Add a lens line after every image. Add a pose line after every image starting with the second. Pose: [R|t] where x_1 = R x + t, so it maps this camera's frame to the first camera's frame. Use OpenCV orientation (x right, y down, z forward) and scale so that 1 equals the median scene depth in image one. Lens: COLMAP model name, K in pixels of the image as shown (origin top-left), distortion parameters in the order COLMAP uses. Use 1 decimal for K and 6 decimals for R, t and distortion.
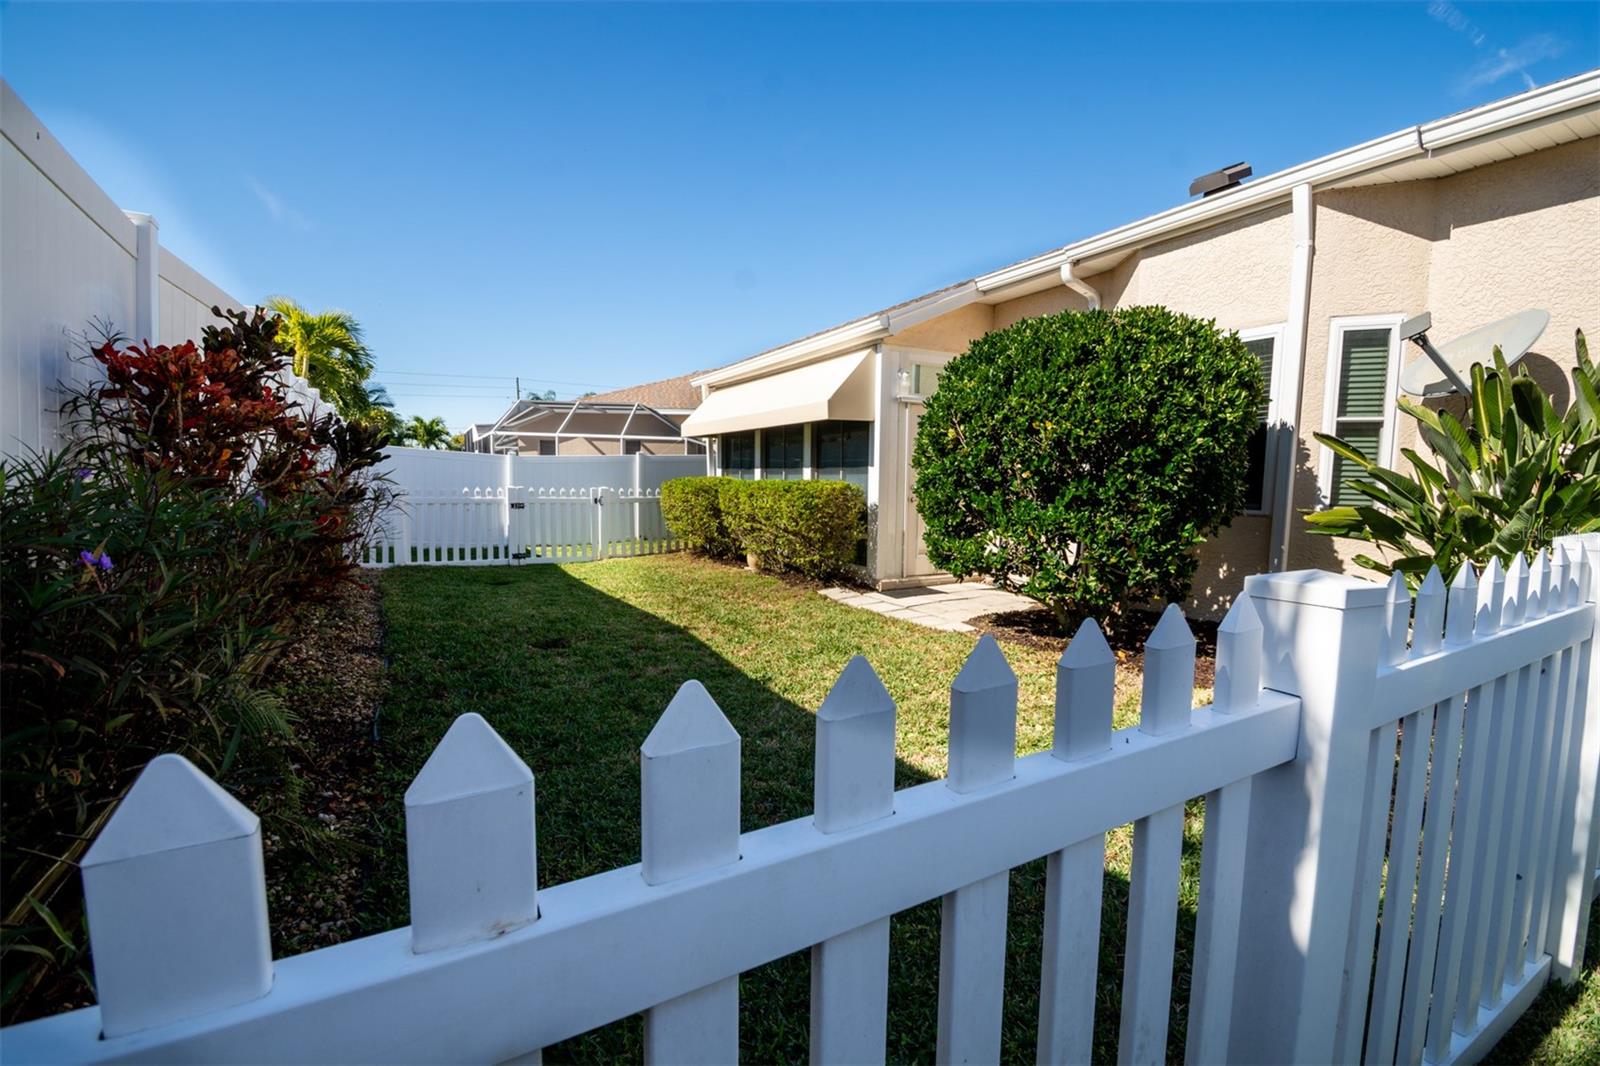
lens RADIAL K [[704.0, 0, 780.9], [0, 704.0, 539.0], [0, 0, 1]] dist [-0.000066, -0.000009]
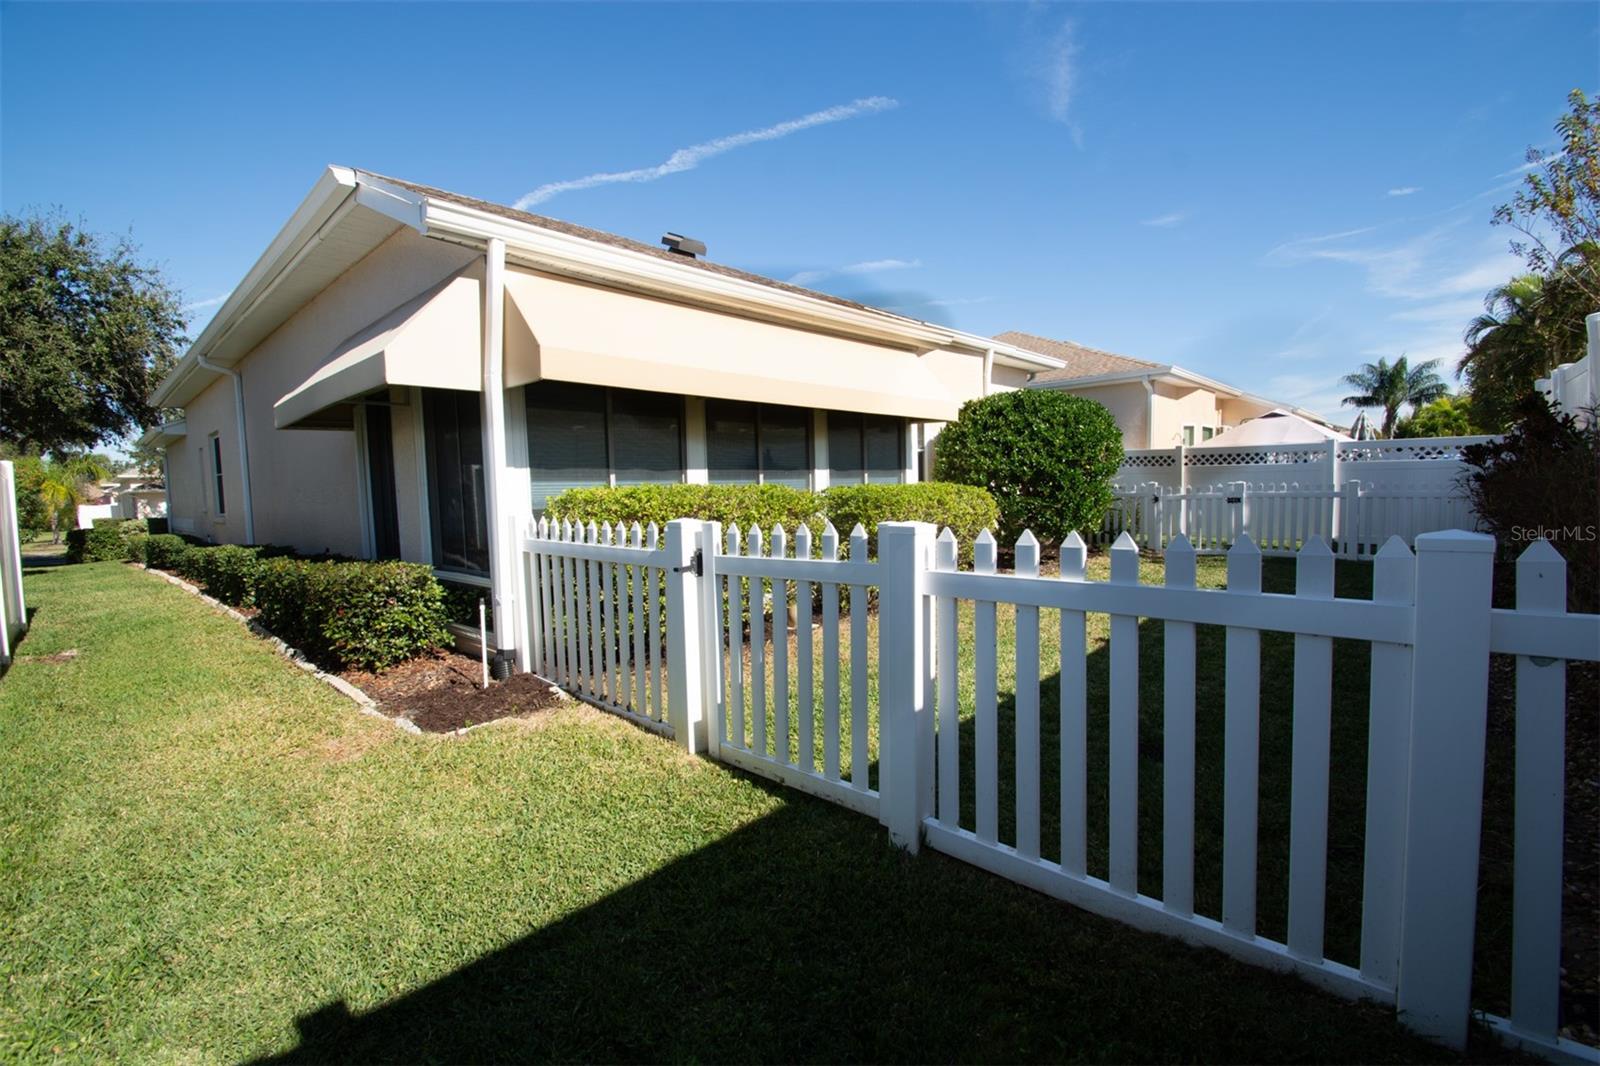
lens RADIAL K [[704.0, 0, 780.9], [0, 704.0, 539.0], [0, 0, 1]] dist [-0.000066, -0.000009]
pose [[-0.268134, -0.072123, 0.960678, -0.716466], [0.111410, 0.988182, 0.105283, -0.117042], [-0.956918, 0.135260, -0.256930, 1.301295]]
